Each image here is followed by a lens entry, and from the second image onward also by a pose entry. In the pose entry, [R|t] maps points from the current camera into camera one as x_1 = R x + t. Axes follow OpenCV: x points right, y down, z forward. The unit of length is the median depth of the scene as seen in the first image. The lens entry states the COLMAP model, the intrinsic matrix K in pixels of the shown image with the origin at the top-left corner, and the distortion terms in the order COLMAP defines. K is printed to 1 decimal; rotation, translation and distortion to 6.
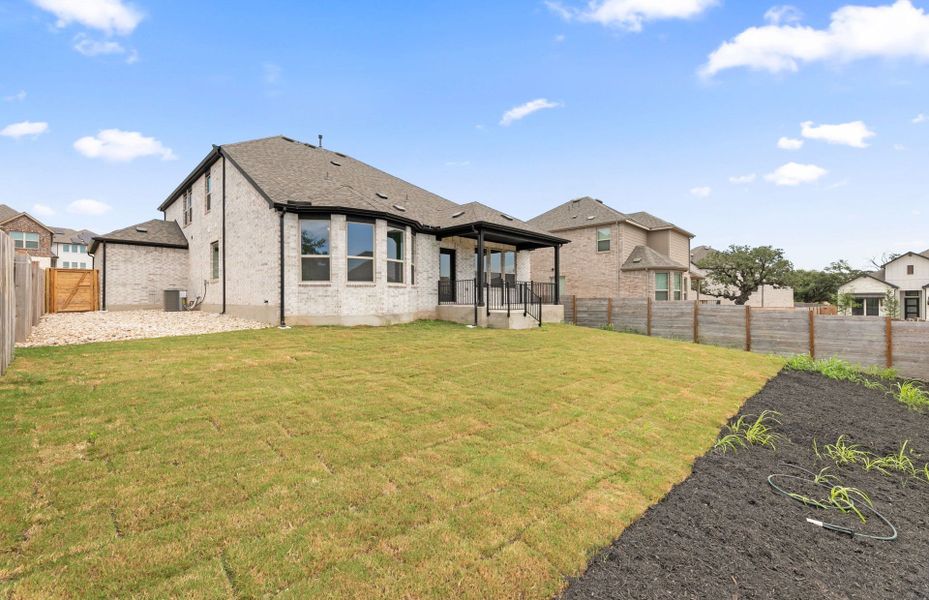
lens RADIAL K [[375.9, 0, 462.2], [0, 375.9, 300.9], [0, 0, 1]] dist [0.000331, 0.000635]
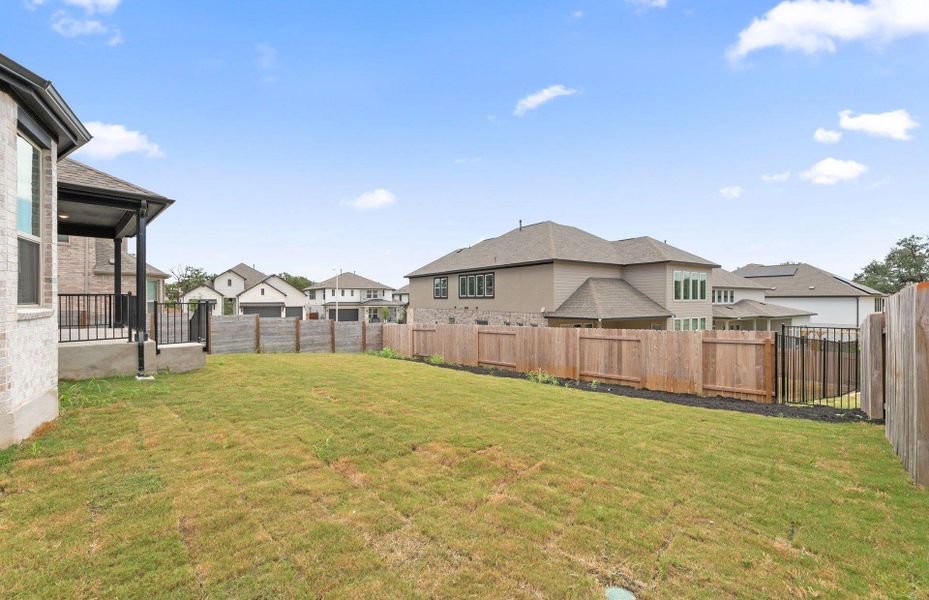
lens RADIAL K [[375.9, 0, 458.1], [0, 375.9, 300.3], [0, 0, 1]] dist [0.000331, 0.000635]
pose [[-0.017187, -0.001091, 0.999852, -0.497575], [0.000976, 0.999999, 0.001108, -0.044917], [-0.999852, 0.000995, -0.017186, 0.477607]]
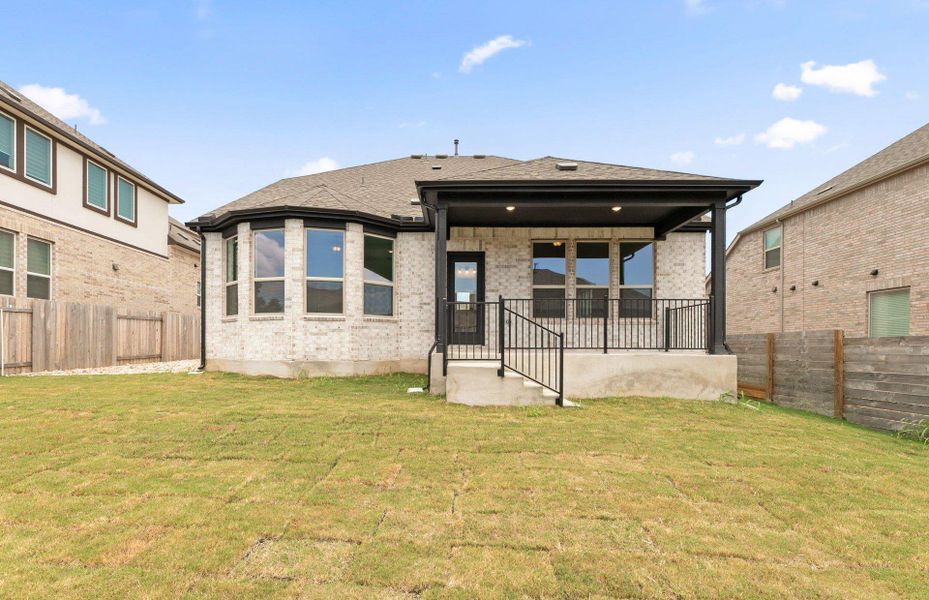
lens RADIAL K [[427.1, 0, 471.2], [0, 427.1, 350.1], [0, 0, 1]] dist [-0.000141, 0.000626]
pose [[0.687012, 0.009482, -0.726584, 0.462589], [-0.012060, 0.999926, 0.001646, 0.009517], [0.726546, 0.007632, 0.687076, 0.590589]]
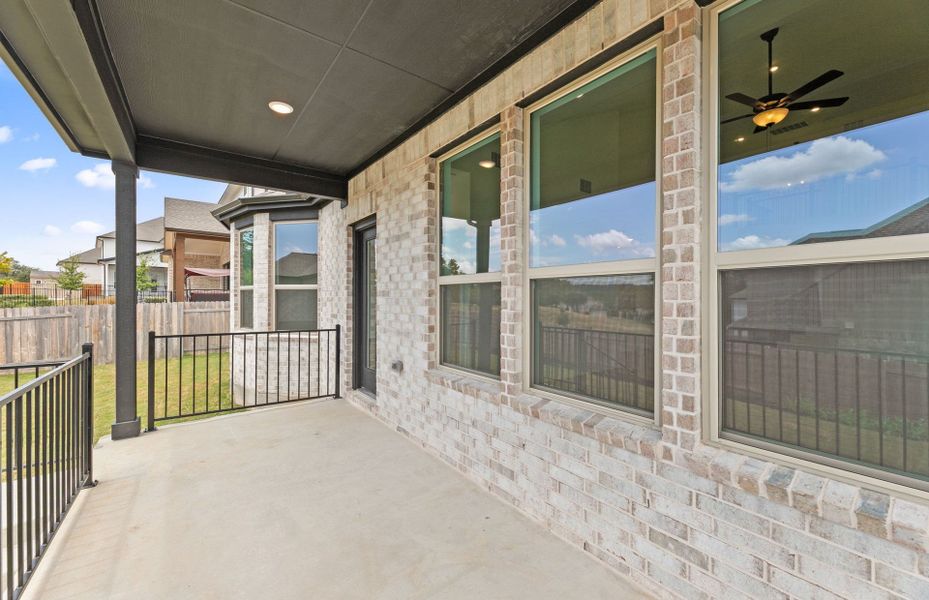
lens RADIAL K [[375.9, 0, 456.7], [0, 375.9, 297.6], [0, 0, 1]] dist [0.000331, 0.000635]
pose [[-0.166499, 0.001102, -0.986041, 0.255836], [-0.002620, 0.999995, 0.001560, -0.081707], [0.986038, 0.002843, -0.166495, 1.177097]]
